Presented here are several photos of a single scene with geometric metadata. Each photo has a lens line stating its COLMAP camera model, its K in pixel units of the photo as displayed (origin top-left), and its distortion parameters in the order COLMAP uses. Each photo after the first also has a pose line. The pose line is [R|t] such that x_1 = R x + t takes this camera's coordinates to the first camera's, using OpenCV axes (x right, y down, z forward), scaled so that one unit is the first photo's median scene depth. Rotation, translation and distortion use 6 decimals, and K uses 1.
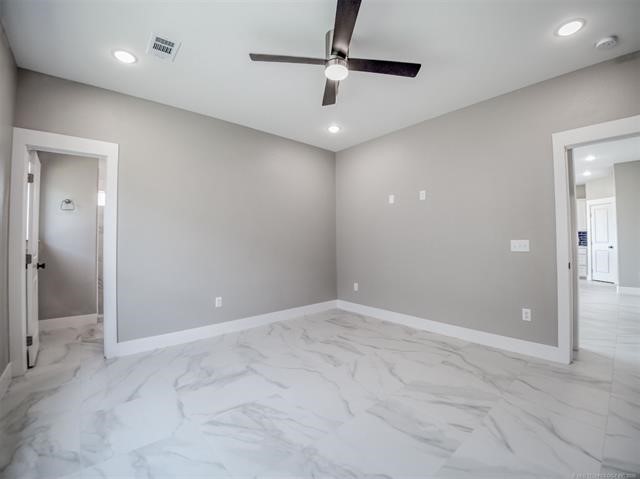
lens RADIAL K [[276.0, 0, 324.3], [0, 276.0, 234.7], [0, 0, 1]] dist [-0.008016, -0.020594]
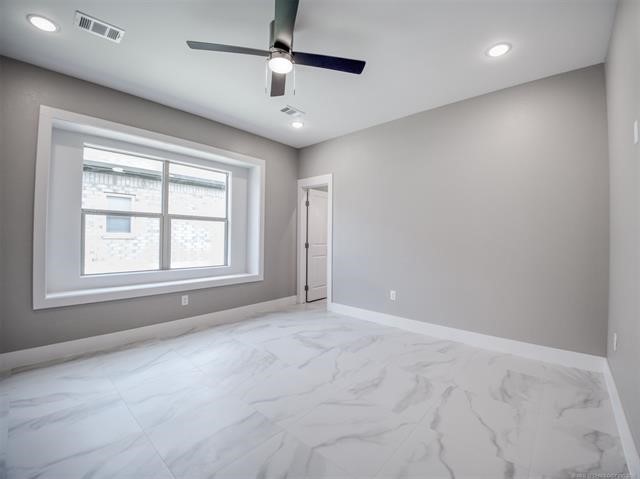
lens RADIAL K [[276.0, 0, 324.3], [0, 276.0, 234.7], [0, 0, 1]] dist [-0.008016, -0.020594]
pose [[0.124019, 0.001770, -0.992278, 0.971938], [0.012169, 0.999920, 0.003305, 0.010957], [0.992205, -0.012485, 0.123987, 0.951979]]
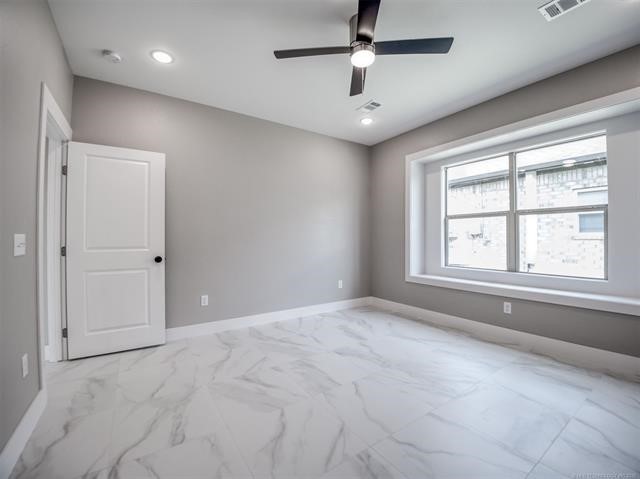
lens RADIAL K [[279.6, 0, 324.3], [0, 279.6, 234.3], [0, 0, 1]] dist [-0.043084, -0.000167]
pose [[-0.991656, 0.013068, 0.128249, 0.058090], [0.008311, 0.999260, -0.037558, 0.057258], [-0.128645, -0.036179, -0.991031, 1.818103]]
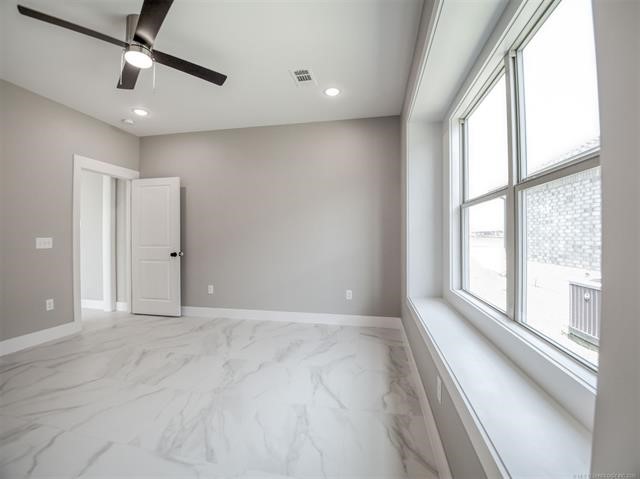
lens RADIAL K [[282.9, 0, 321.6], [0, 282.9, 236.6], [0, 0, 1]] dist [-0.031097, -0.005794]
pose [[-0.608529, 0.009870, 0.793470, -1.010110], [-0.010794, 0.999727, -0.020714, 0.032054], [-0.793458, -0.021170, -0.608257, 0.984687]]
